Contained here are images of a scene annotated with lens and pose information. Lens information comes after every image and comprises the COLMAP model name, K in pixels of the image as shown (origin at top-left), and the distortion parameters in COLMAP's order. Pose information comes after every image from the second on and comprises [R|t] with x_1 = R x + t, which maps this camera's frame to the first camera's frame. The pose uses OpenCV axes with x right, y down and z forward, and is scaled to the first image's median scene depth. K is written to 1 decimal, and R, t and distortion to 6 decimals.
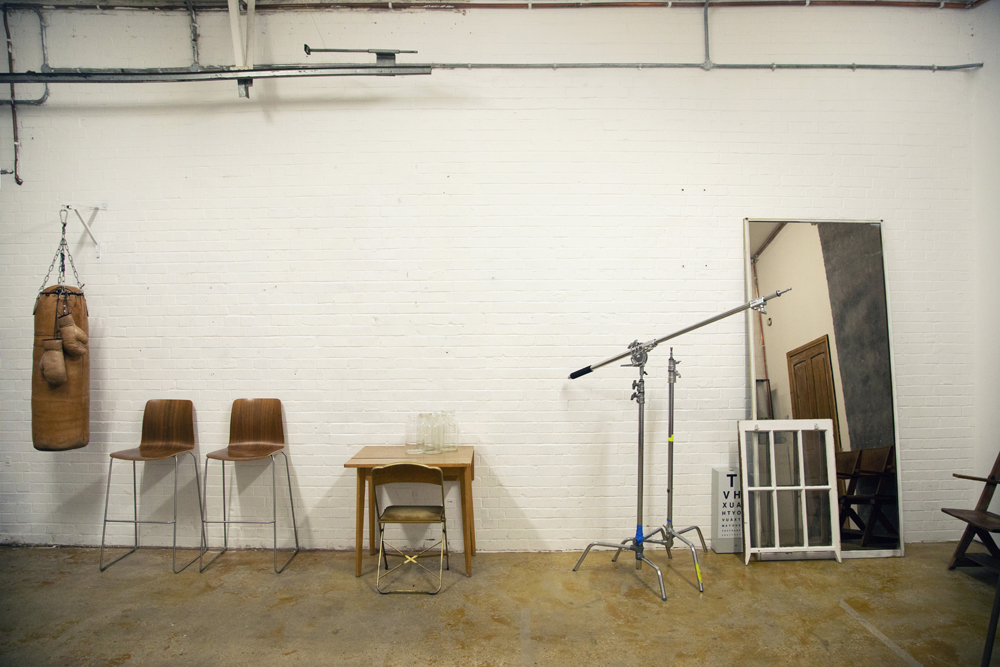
lens RADIAL K [[677.6, 0, 500.0], [0, 677.6, 333.5], [0, 0, 1]] dist [-0.127931, 0.079236]
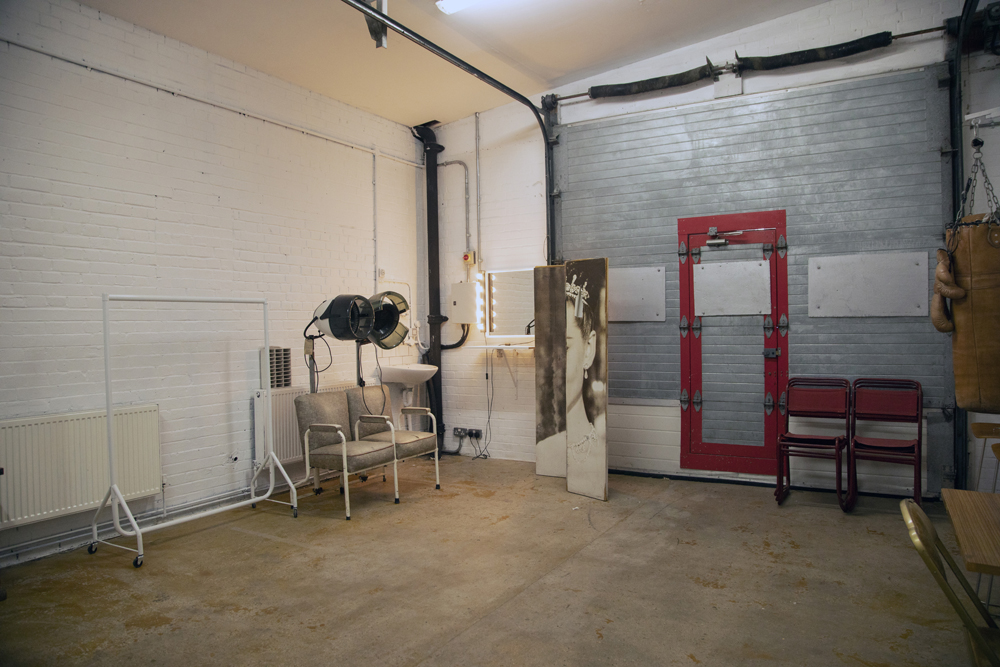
lens RADIAL K [[677.6, 0, 500.0], [0, 677.6, 333.5], [0, 0, 1]] dist [-0.127931, 0.079236]
pose [[-0.503783, 0.021369, -0.863566, 0.359427], [0.020600, 0.999707, 0.012721, 0.055738], [0.863584, -0.011381, -0.504076, 0.897008]]
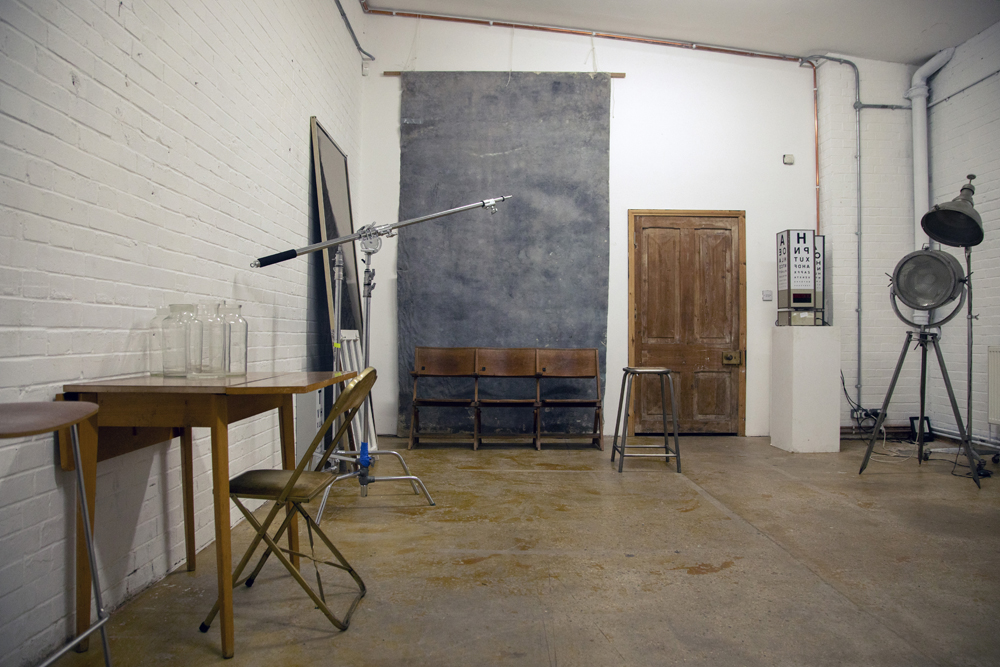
lens RADIAL K [[712.6, 0, 500.0], [0, 712.6, 333.5], [0, 0, 1]] dist [-0.124327, 0.075364]
pose [[-0.006801, 0.010602, 0.999921, -0.667837], [-0.005718, 0.999927, -0.010641, 0.153682], [-0.999961, -0.005790, -0.006740, 0.815842]]
